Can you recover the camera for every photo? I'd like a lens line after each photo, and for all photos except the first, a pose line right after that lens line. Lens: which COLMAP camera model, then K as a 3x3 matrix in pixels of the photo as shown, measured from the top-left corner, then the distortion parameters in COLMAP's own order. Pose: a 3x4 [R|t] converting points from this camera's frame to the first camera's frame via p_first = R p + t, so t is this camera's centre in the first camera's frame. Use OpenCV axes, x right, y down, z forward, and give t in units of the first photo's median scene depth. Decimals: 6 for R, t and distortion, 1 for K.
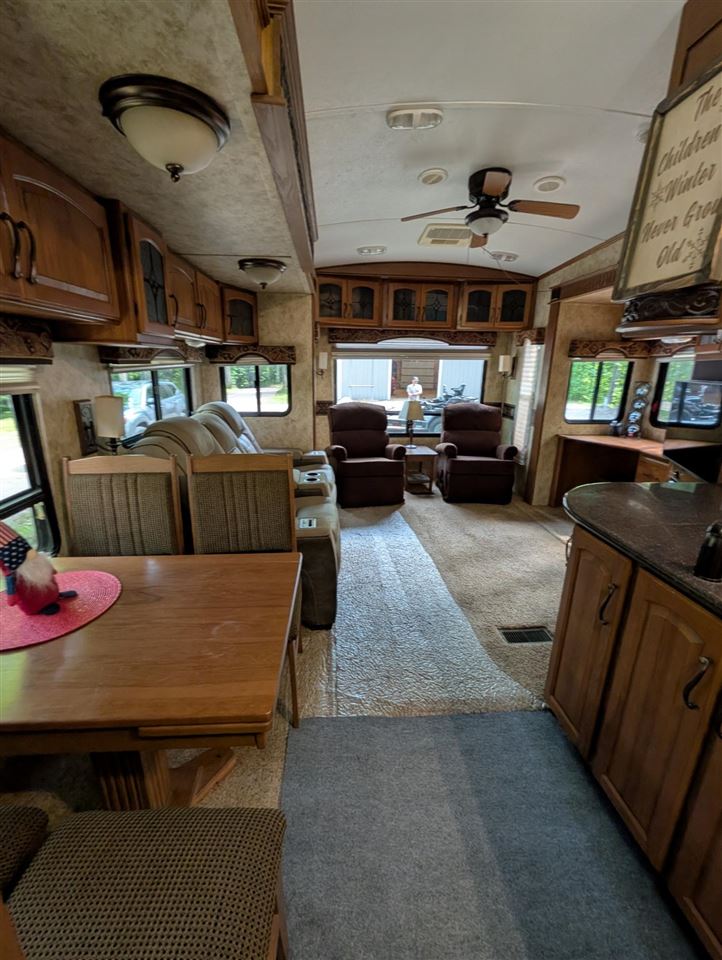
lens RADIAL K [[399.2, 0, 360.0], [0, 399.2, 481.1], [0, 0, 1]] dist [0.002551, 0.000125]
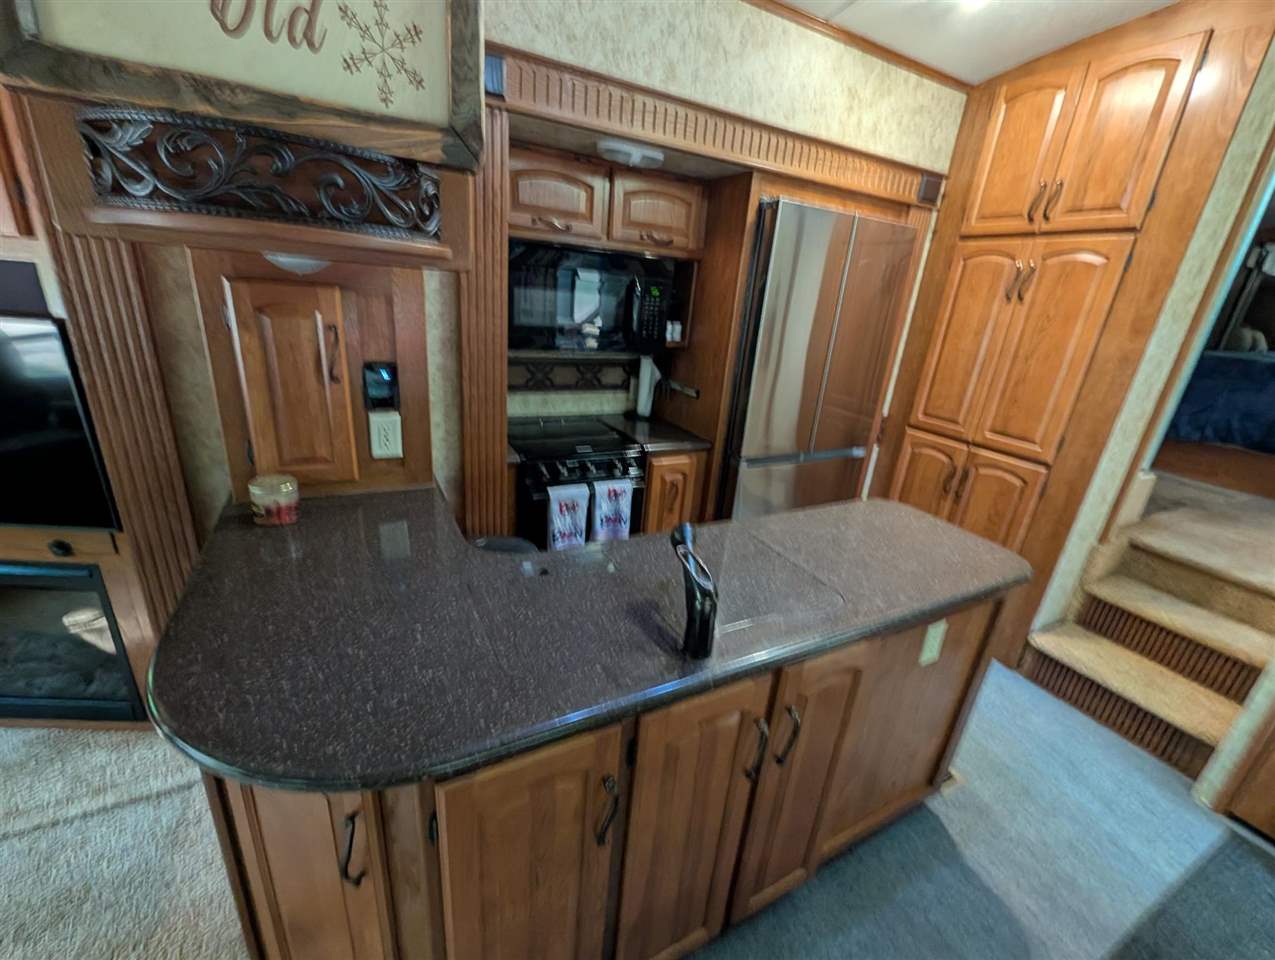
lens RADIAL K [[532.3, 0, 630.6], [0, 532.3, 479.4], [0, 0, 1]] dist [-0.001197, -0.000014]
pose [[-0.402562, -0.353102, 0.844549, 0.067748], [0.173282, 0.876532, 0.449070, -0.166639], [-0.898842, 0.327124, -0.291672, 0.441703]]
